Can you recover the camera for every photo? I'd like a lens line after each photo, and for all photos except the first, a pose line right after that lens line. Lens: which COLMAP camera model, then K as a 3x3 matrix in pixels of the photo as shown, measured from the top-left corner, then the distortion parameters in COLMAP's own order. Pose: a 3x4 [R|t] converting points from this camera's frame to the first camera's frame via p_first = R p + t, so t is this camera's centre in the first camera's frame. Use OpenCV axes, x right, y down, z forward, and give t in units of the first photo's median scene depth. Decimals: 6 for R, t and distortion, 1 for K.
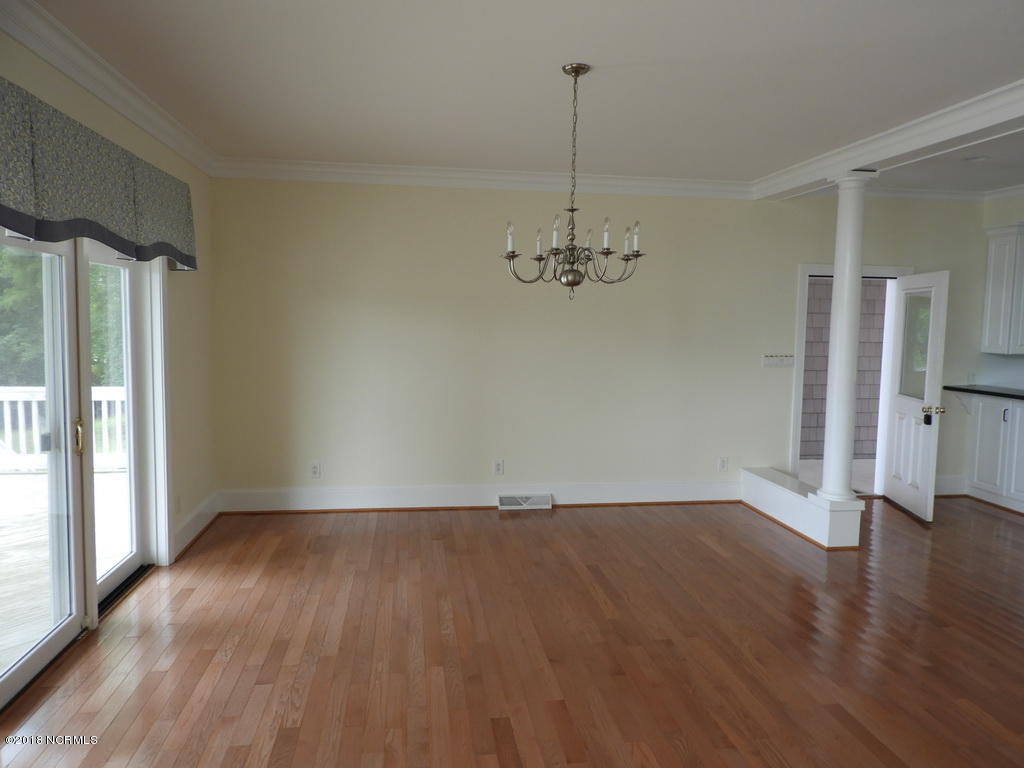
lens RADIAL K [[721.6, 0, 513.3], [0, 721.6, 384.9], [0, 0, 1]] dist [0.002578, -0.001888]
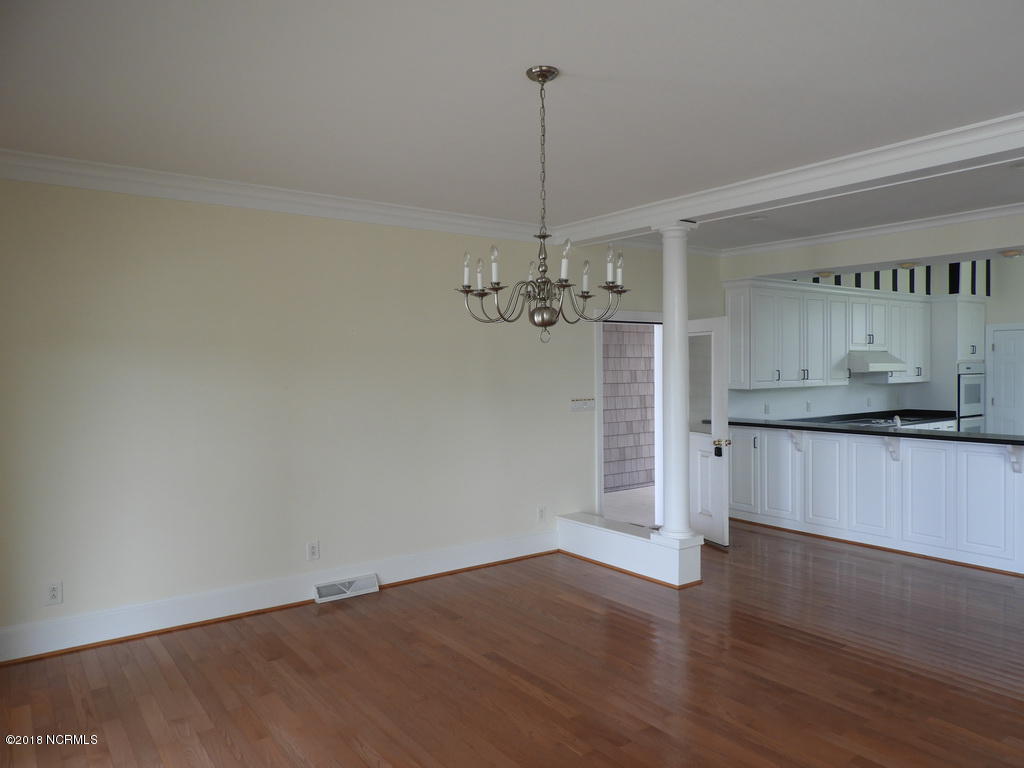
lens RADIAL K [[721.6, 0, 507.4], [0, 721.6, 385.6], [0, 0, 1]] dist [0.002578, -0.001888]
pose [[0.883207, -0.033781, 0.467766, -0.237746], [0.063889, 0.996771, -0.048646, -0.021013], [-0.464612, 0.072849, 0.882513, 0.195082]]
